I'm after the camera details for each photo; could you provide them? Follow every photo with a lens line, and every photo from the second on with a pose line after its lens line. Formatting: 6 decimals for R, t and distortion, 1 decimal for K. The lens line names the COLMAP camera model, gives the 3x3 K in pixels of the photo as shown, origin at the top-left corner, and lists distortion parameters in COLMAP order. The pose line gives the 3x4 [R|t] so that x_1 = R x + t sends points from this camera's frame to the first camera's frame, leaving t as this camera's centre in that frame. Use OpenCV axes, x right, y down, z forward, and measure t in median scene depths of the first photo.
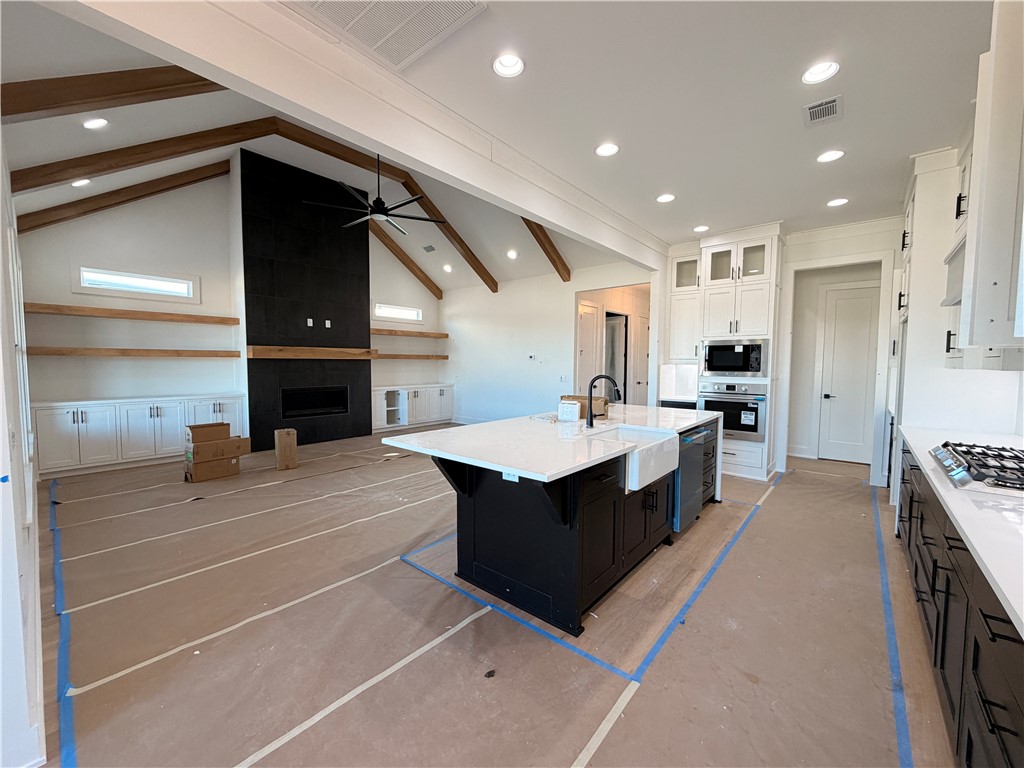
lens RADIAL K [[407.9, 0, 509.5], [0, 407.9, 385.7], [0, 0, 1]] dist [-0.000112, -0.000021]
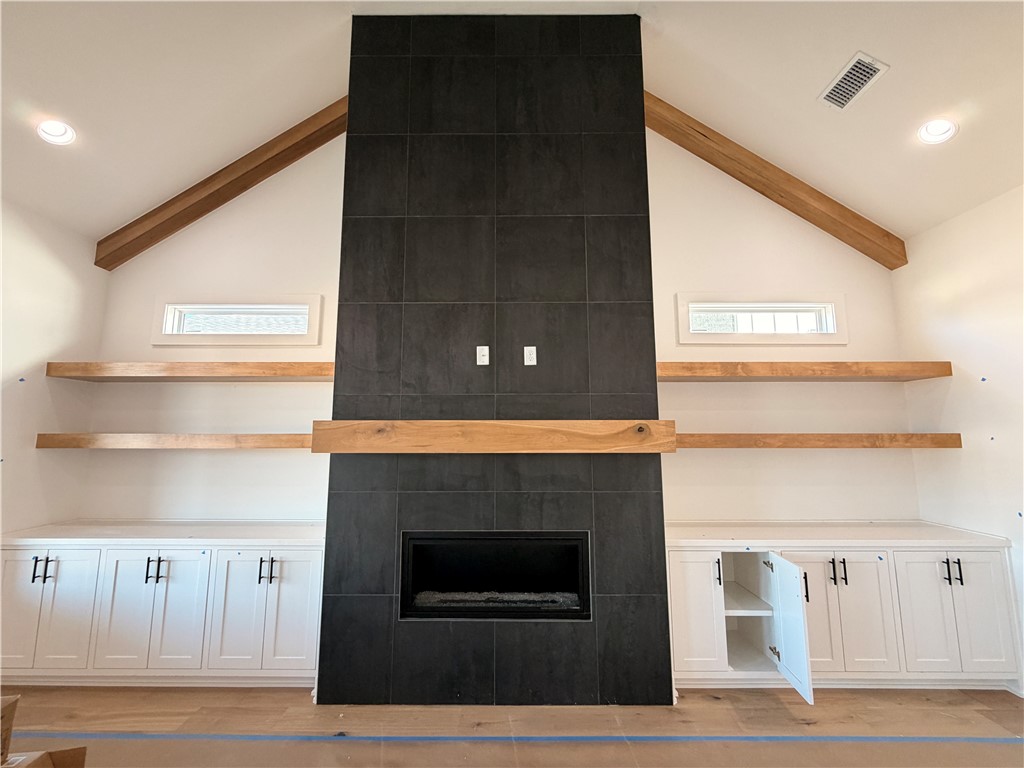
lens RADIAL K [[407.9, 0, 509.5], [0, 407.9, 385.7], [0, 0, 1]] dist [-0.000112, -0.000021]
pose [[0.645430, -0.099537, -0.757306, -0.156538], [-0.039953, 0.985716, -0.163608, -0.055188], [0.762774, 0.135854, 0.632233, 0.658730]]
